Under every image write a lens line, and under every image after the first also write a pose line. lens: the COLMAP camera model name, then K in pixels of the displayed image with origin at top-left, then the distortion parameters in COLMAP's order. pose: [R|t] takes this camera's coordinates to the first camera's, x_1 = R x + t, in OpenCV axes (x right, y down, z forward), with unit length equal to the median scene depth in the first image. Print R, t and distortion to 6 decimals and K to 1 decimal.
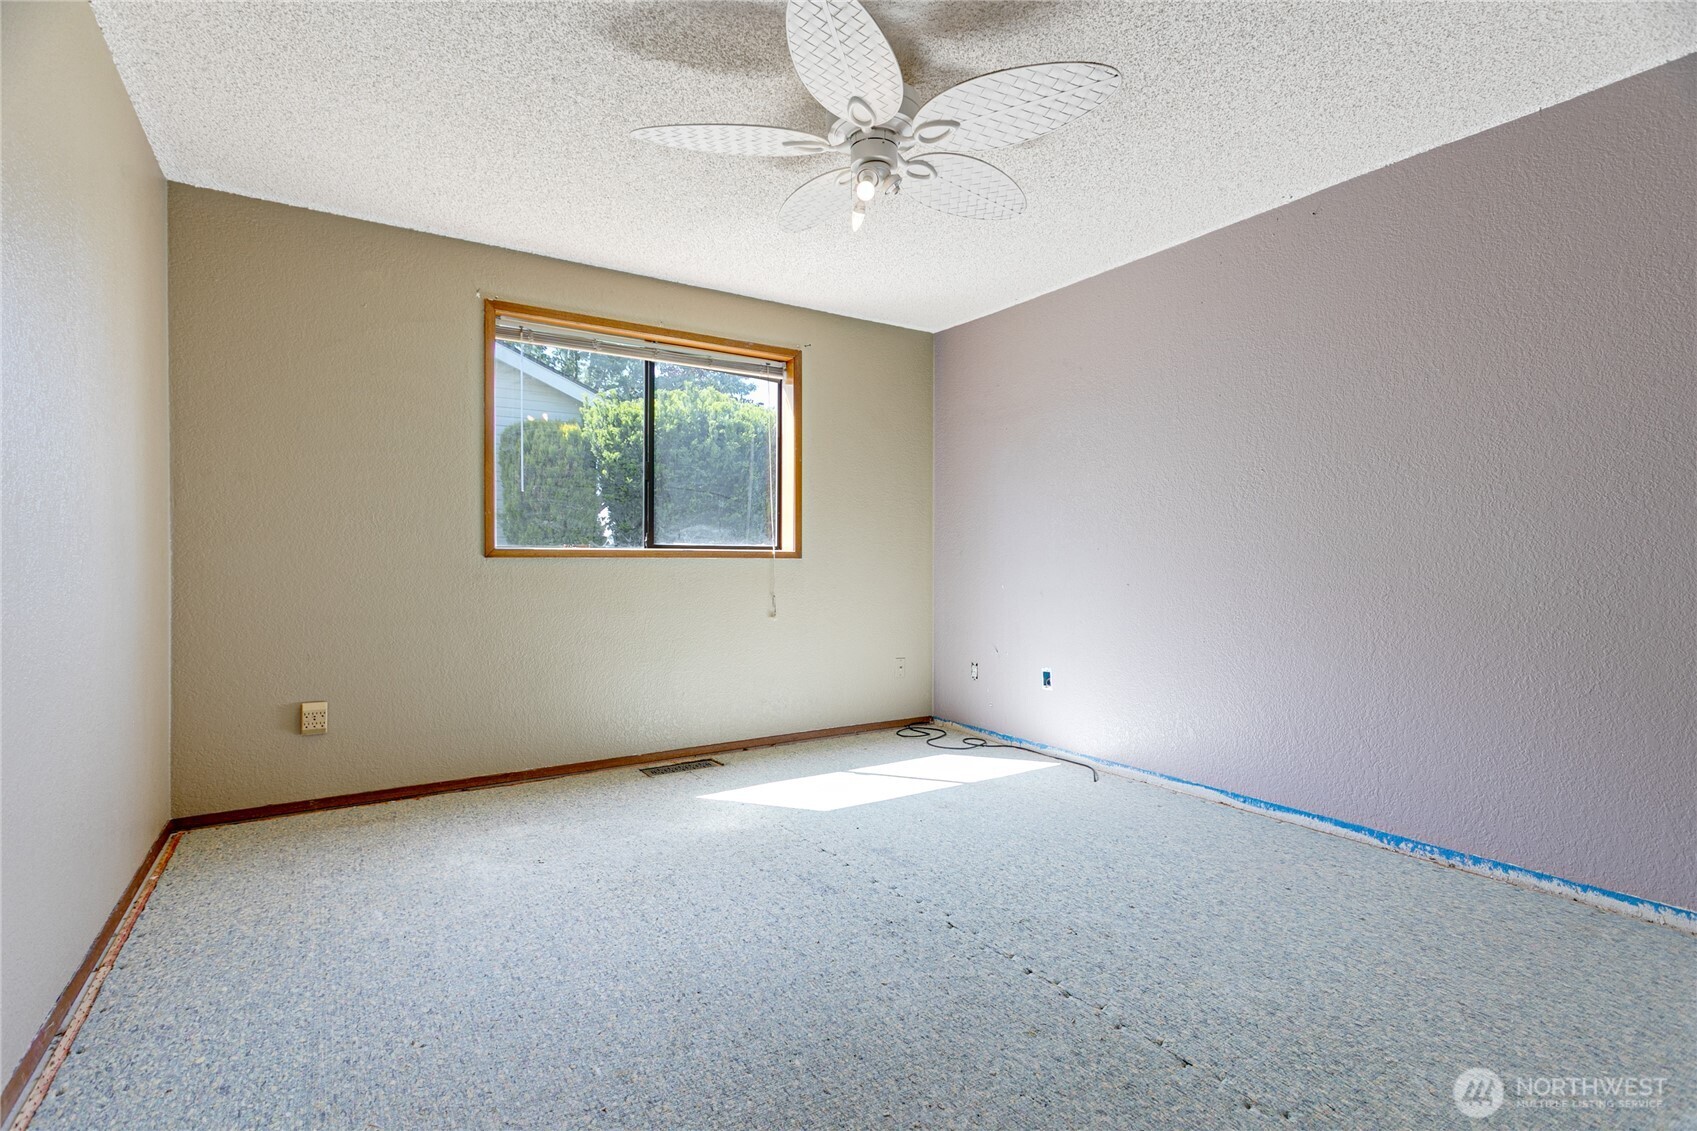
lens RADIAL K [[807.3, 0, 848.5], [0, 807.3, 565.5], [0, 0, 1]] dist [0.000456, 0.000907]
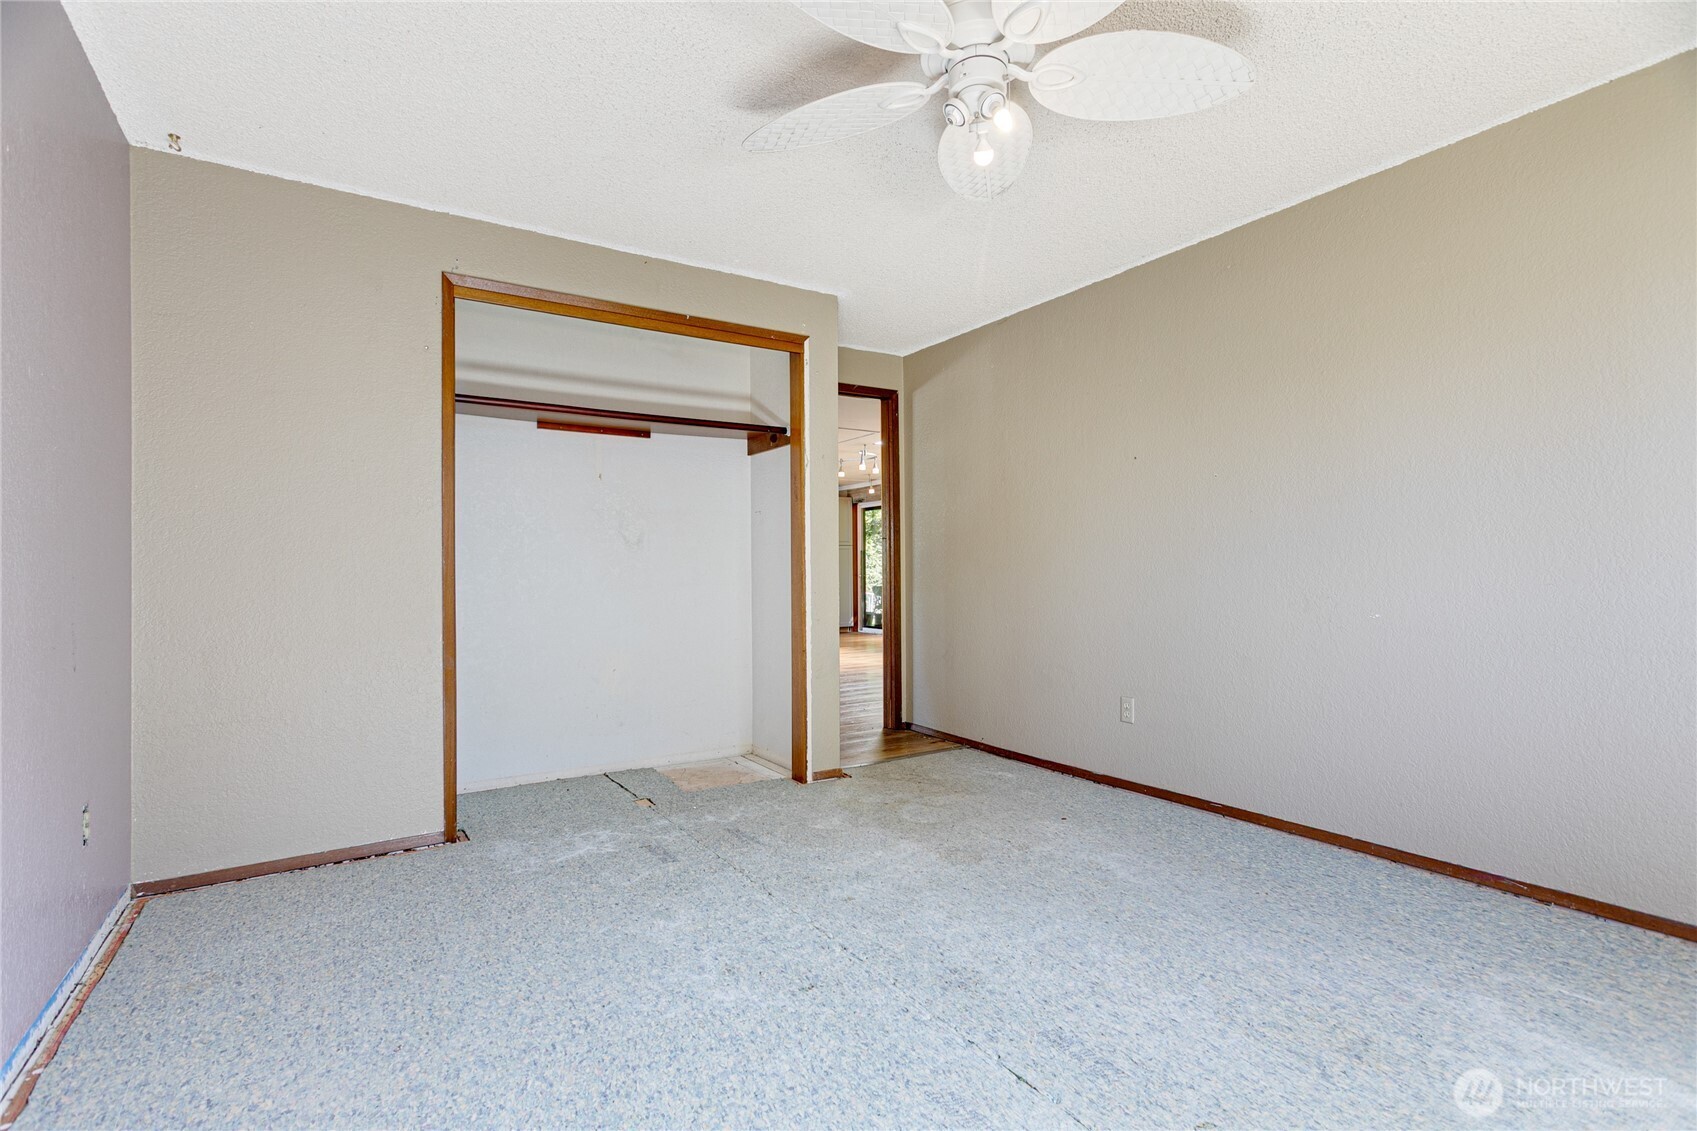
lens RADIAL K [[807.3, 0, 848.5], [0, 807.3, 565.5], [0, 0, 1]] dist [0.000456, 0.000907]
pose [[-0.999939, 0.007032, 0.008532, 0.160071], [0.007020, 0.999974, -0.001424, -0.013973], [-0.008542, -0.001364, -0.999963, 1.842535]]
